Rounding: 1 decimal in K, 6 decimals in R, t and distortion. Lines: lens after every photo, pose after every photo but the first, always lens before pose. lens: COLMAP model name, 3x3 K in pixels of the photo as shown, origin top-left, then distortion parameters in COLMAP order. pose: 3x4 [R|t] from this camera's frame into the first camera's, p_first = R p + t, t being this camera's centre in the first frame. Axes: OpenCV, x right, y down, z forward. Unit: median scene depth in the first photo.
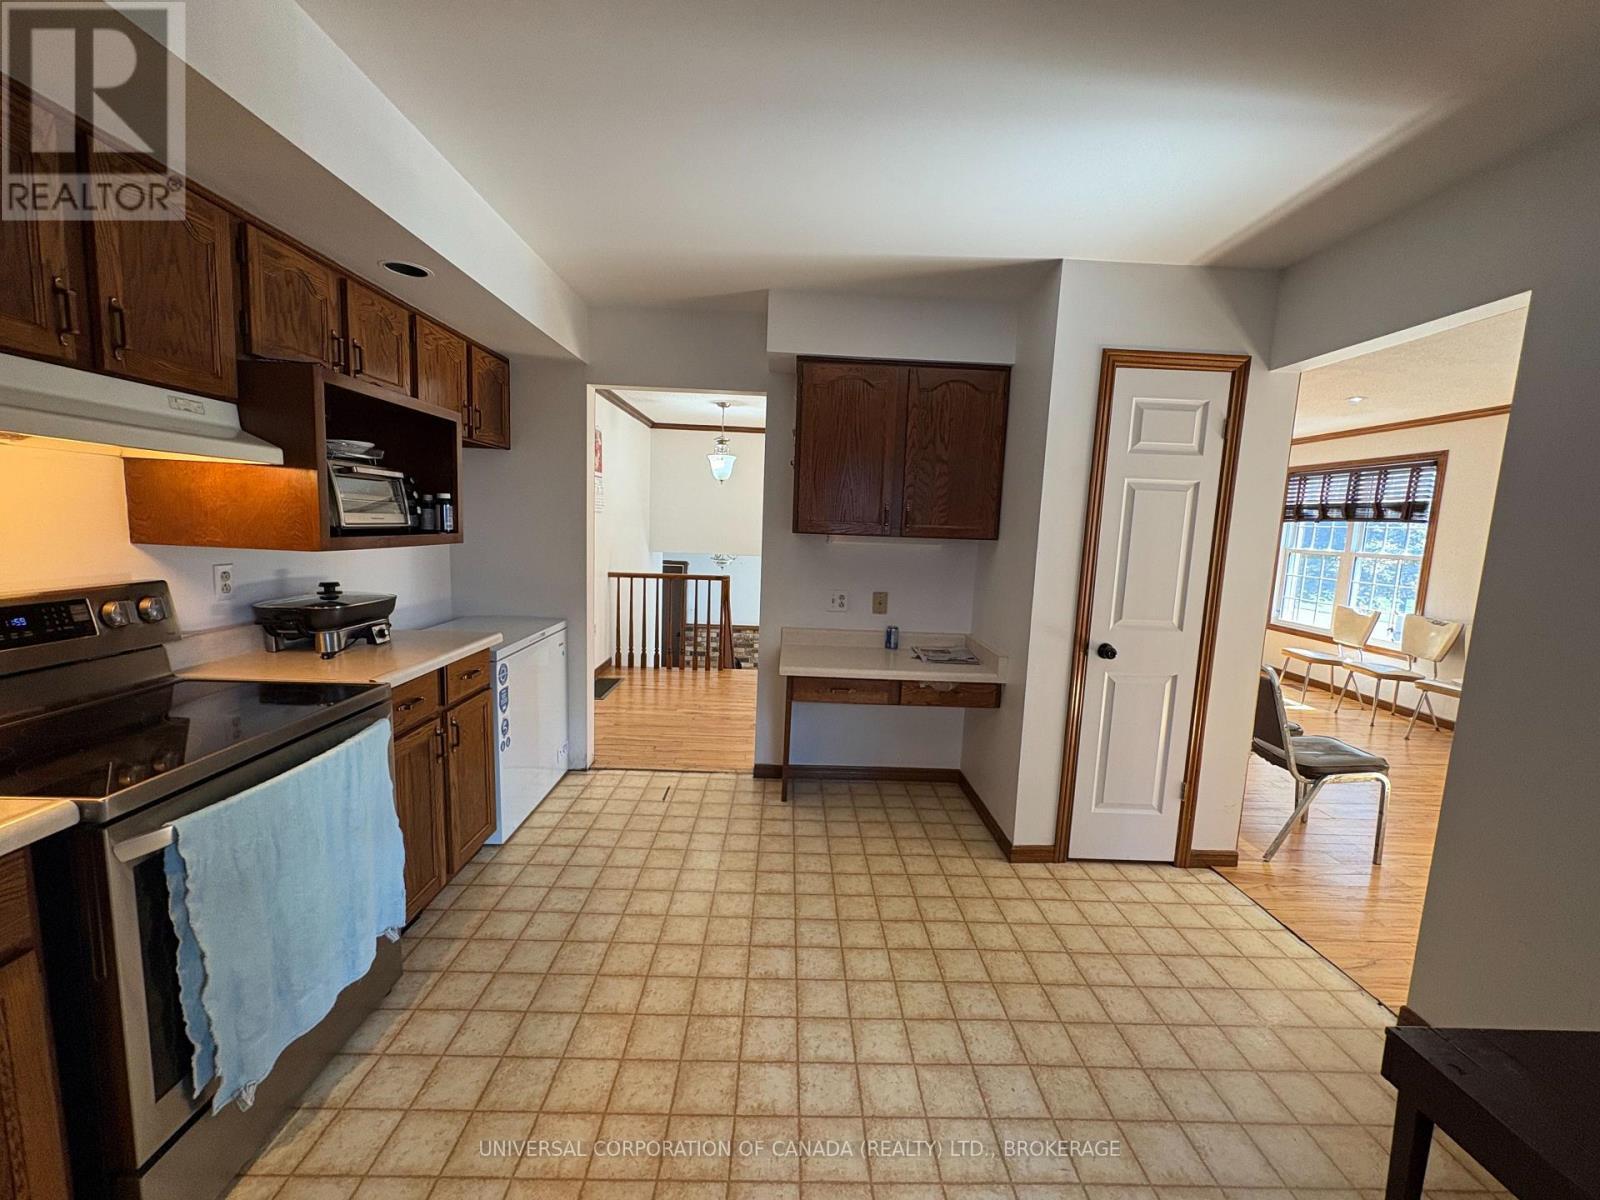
lens RADIAL K [[627.4, 0, 804.1], [0, 627.4, 597.9], [0, 0, 1]] dist [-0.009188, 0.000224]
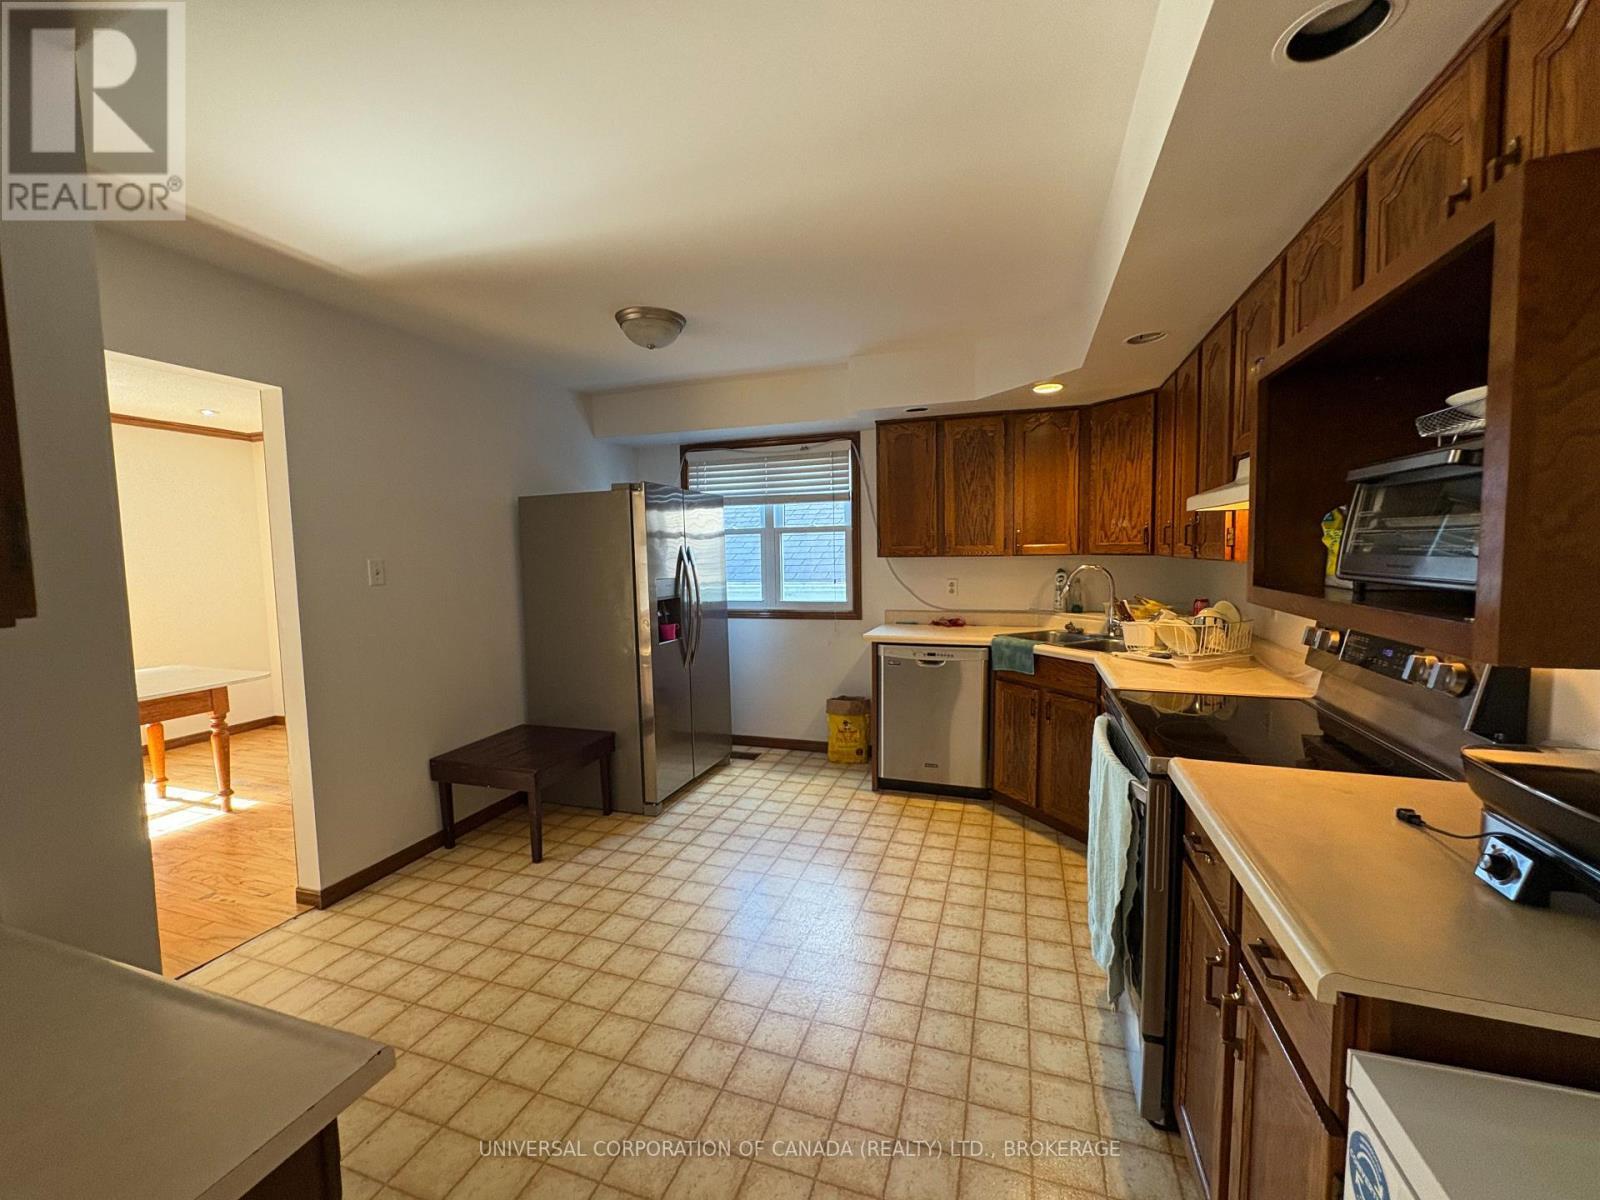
lens RADIAL K [[634.7, 0, 803.4], [0, 634.7, 598.7], [0, 0, 1]] dist [0.000334, 0.000137]
pose [[-0.938545, -0.050089, 0.341504, -0.524355], [0.021204, 0.979178, 0.201892, -0.255728], [-0.344506, 0.196726, -0.917940, 1.948661]]
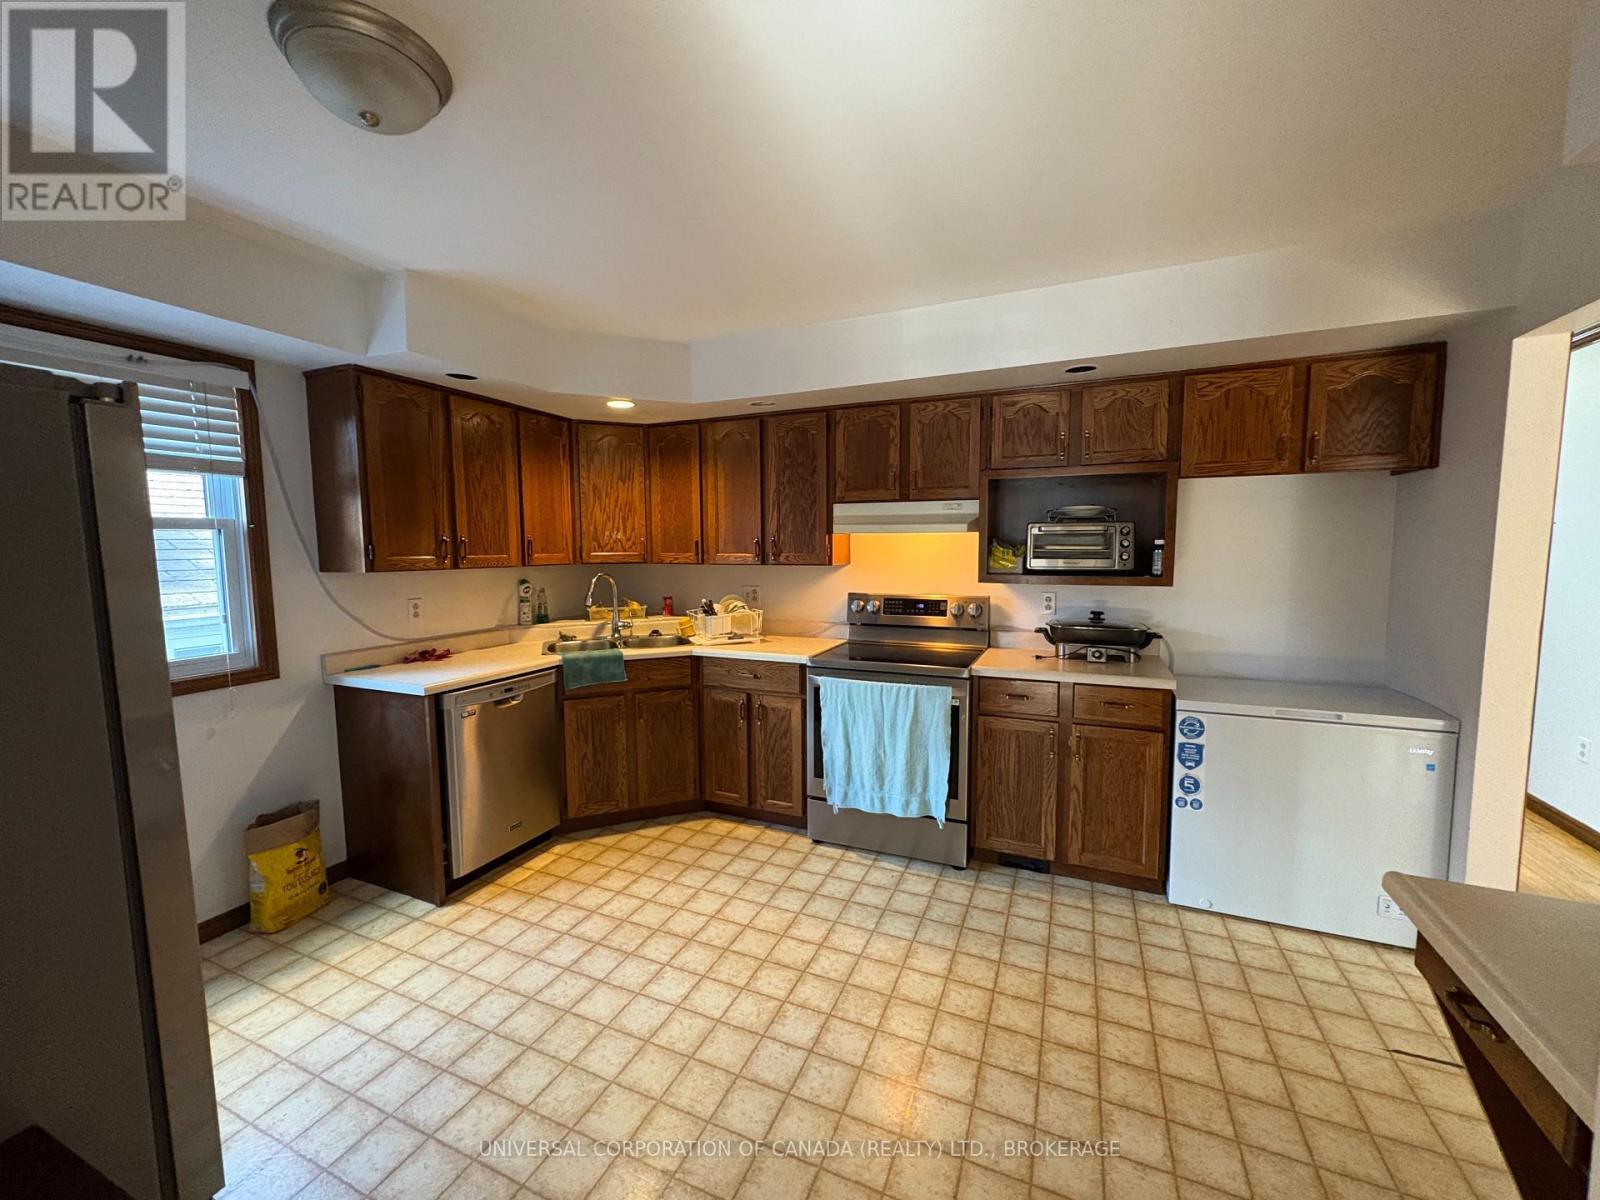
lens RADIAL K [[634.7, 0, 803.4], [0, 634.7, 598.7], [0, 0, 1]] dist [0.000334, 0.000137]
pose [[-0.422841, 0.039715, -0.905333, 0.944871], [-0.117473, 0.988207, 0.098217, -0.143599], [0.898557, 0.147883, -0.413189, 1.294388]]
